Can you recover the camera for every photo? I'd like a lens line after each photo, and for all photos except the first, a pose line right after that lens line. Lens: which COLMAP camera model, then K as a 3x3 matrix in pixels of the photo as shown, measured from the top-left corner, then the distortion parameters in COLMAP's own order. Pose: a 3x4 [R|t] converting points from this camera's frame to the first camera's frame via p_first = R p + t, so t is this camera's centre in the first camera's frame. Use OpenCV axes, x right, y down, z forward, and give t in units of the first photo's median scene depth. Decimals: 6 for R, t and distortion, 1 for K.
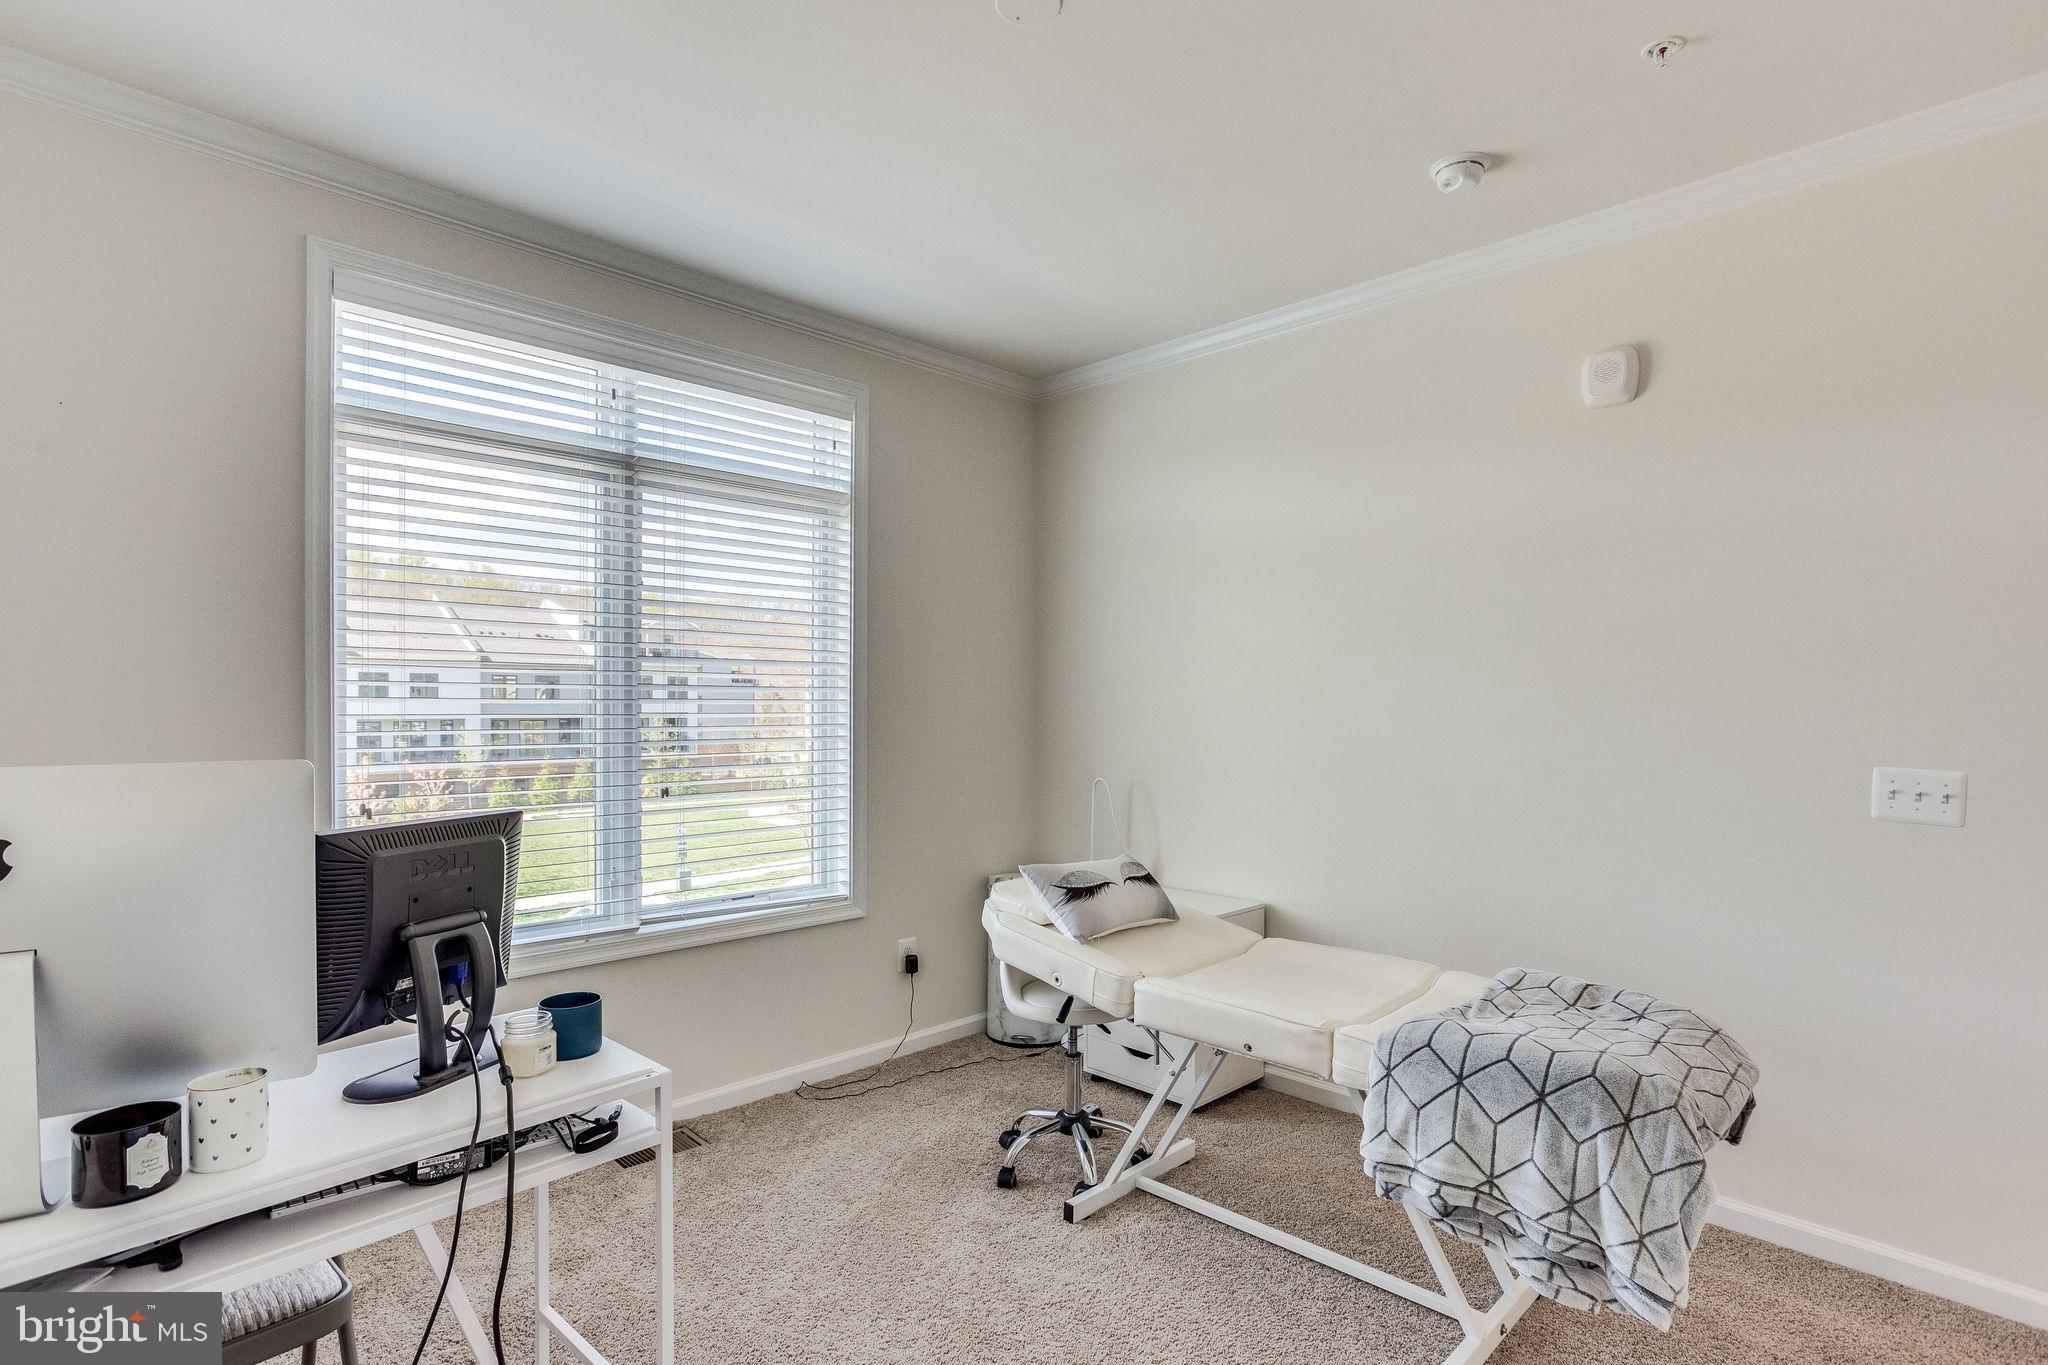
lens RADIAL K [[1050.0, 0, 1031.8], [0, 1050.0, 723.7], [0, 0, 1]] dist [-0.026426, 0.018531]
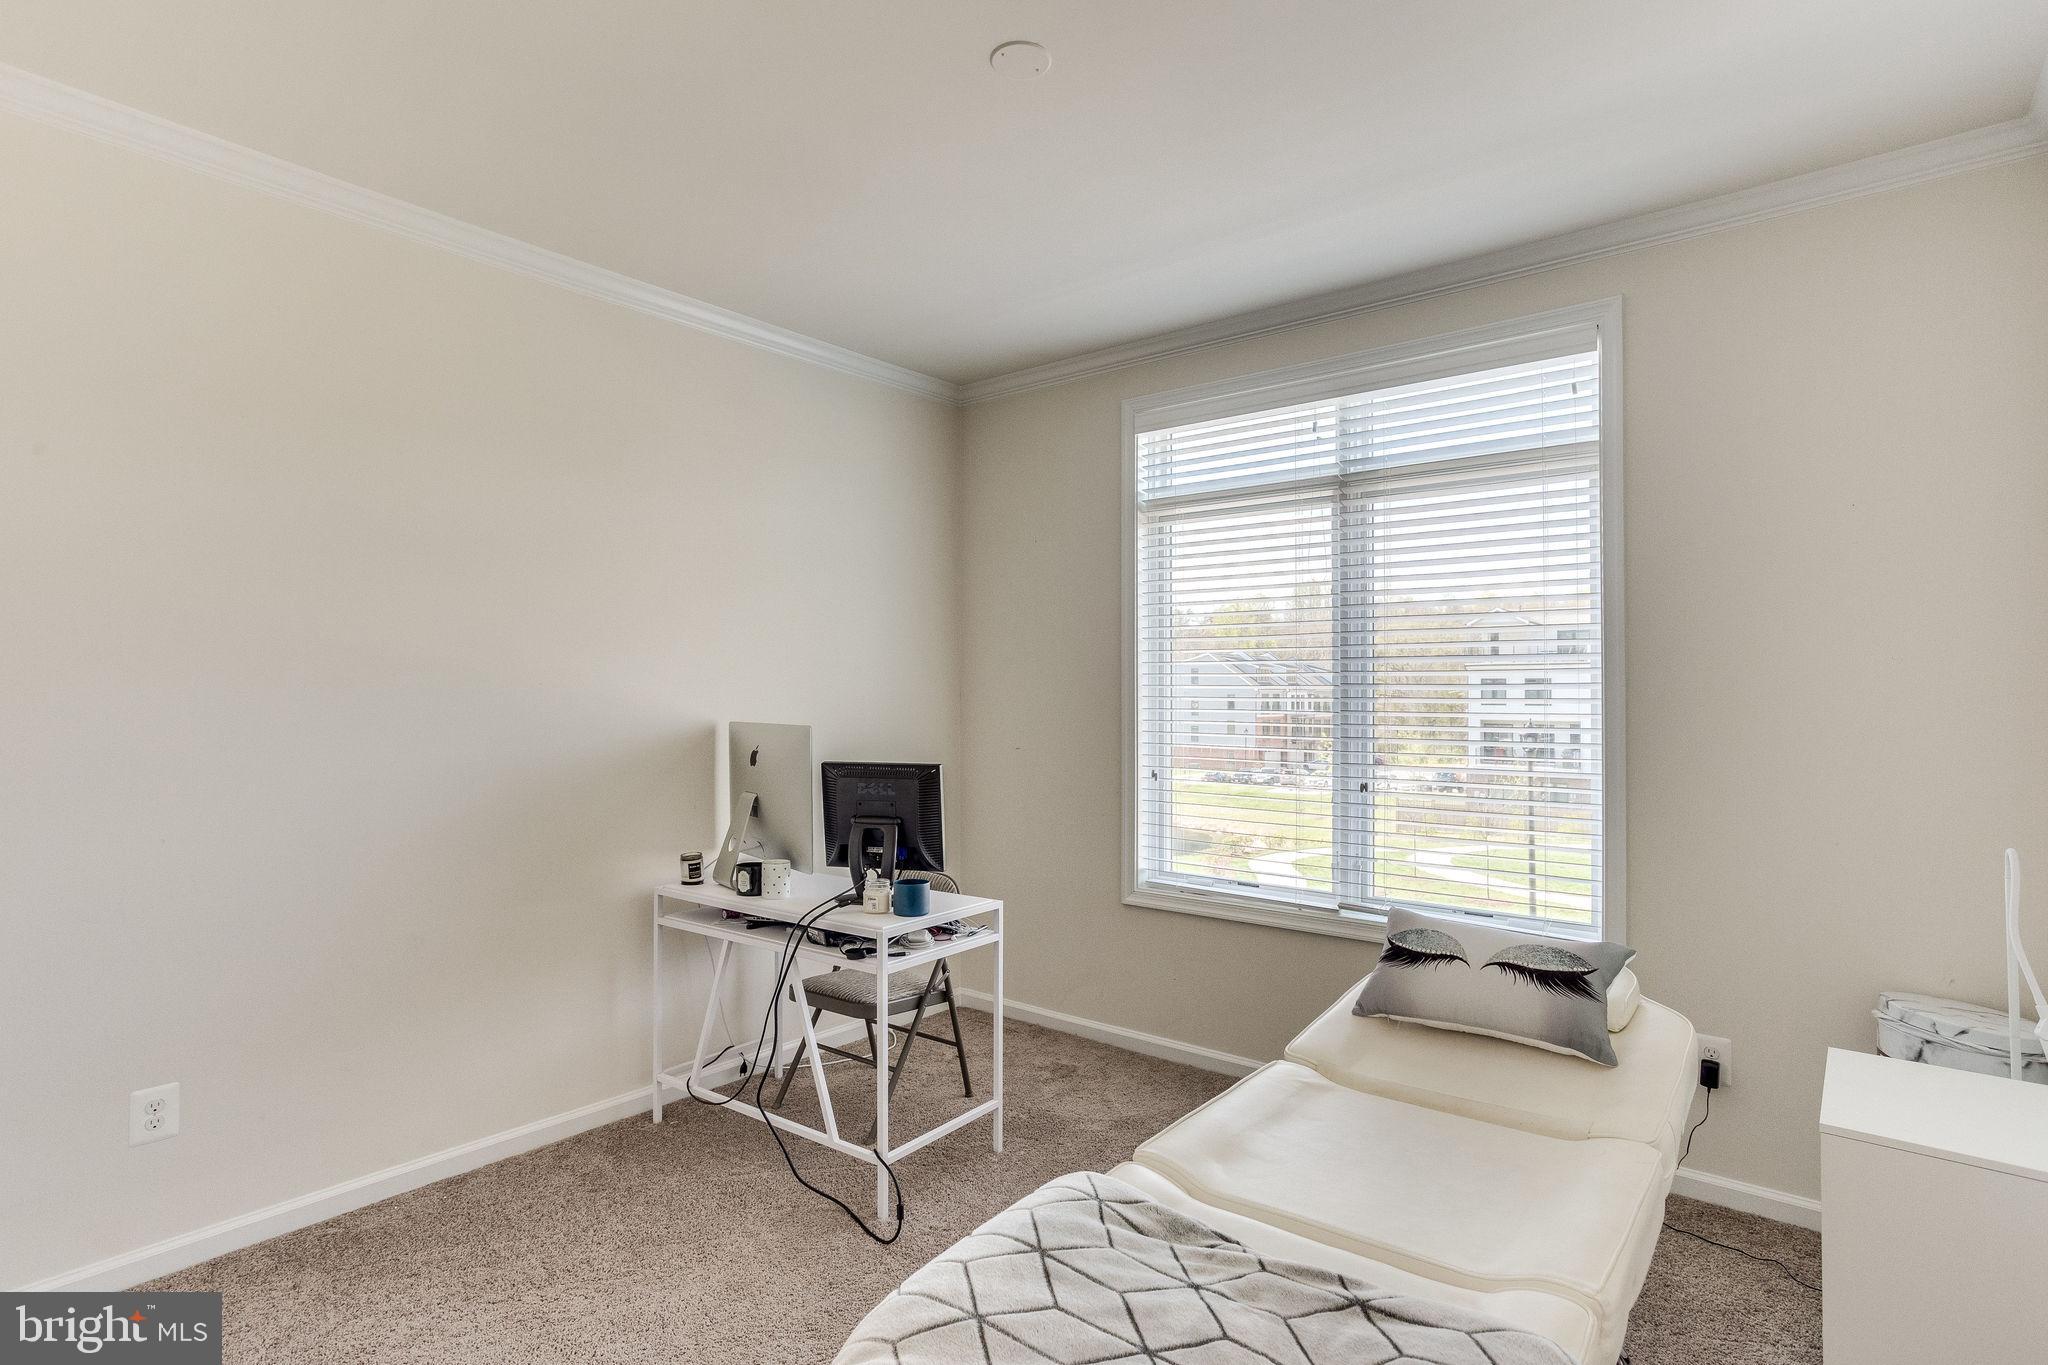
lens RADIAL K [[1024.2, 0, 1024.0], [0, 1024.2, 682.5], [0, 0, 1]] dist [-0.025666, 0.018294]
pose [[0.085542, -0.022149, -0.996088, 0.606390], [-0.026504, 0.999348, -0.024498, -0.004121], [0.995982, 0.028496, 0.084899, 0.548261]]
